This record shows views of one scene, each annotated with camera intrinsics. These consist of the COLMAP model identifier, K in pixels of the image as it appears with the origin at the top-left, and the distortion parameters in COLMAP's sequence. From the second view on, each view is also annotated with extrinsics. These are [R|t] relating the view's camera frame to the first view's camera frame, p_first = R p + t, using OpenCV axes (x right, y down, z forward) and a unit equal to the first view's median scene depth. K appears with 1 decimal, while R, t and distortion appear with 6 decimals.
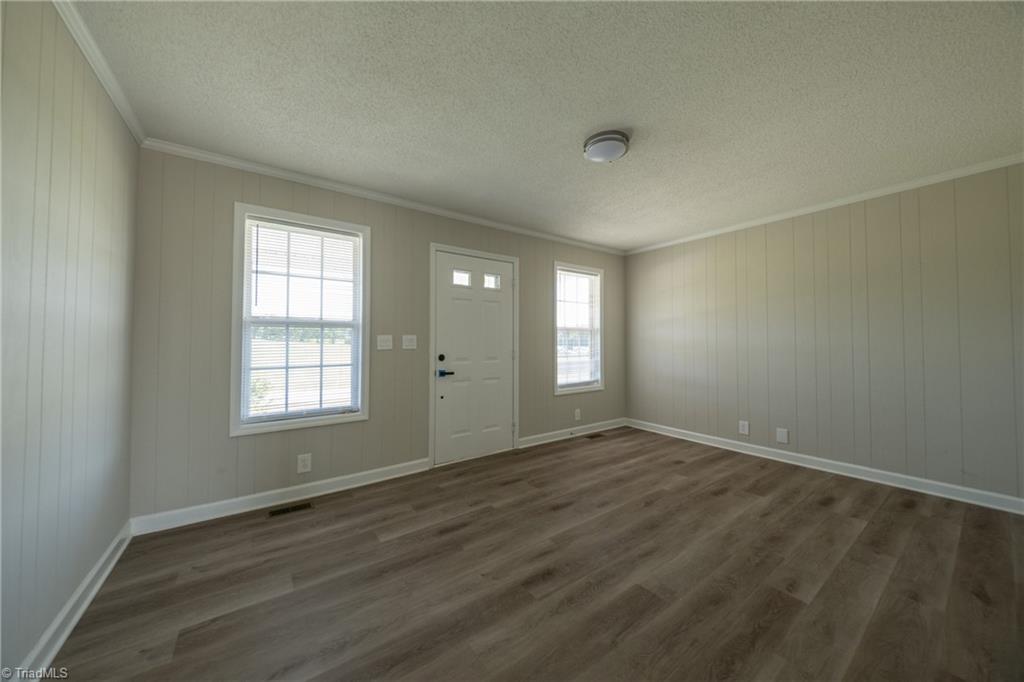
lens RADIAL K [[355.0, 0, 504.5], [0, 355.0, 333.4], [0, 0, 1]] dist [0.007778, -0.006010]
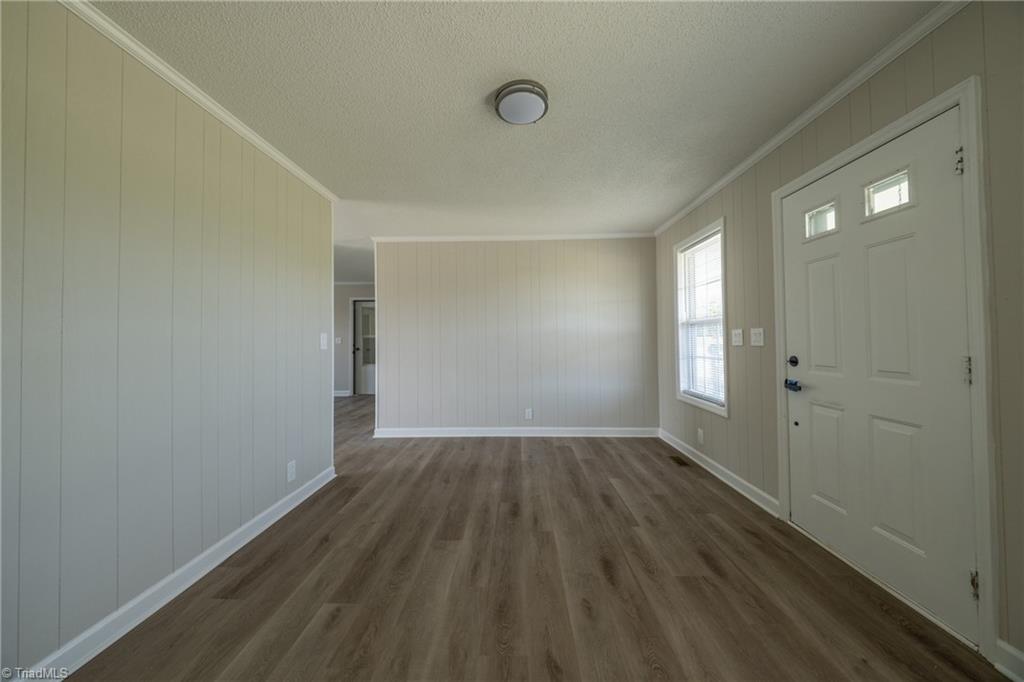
lens RADIAL K [[355.0, 0, 504.5], [0, 355.0, 333.4], [0, 0, 1]] dist [0.007778, -0.006010]
pose [[-0.609733, -0.007447, -0.792572, 0.918620], [0.021265, 0.999442, -0.025749, 0.034897], [0.792322, -0.032554, -0.609234, 1.386427]]
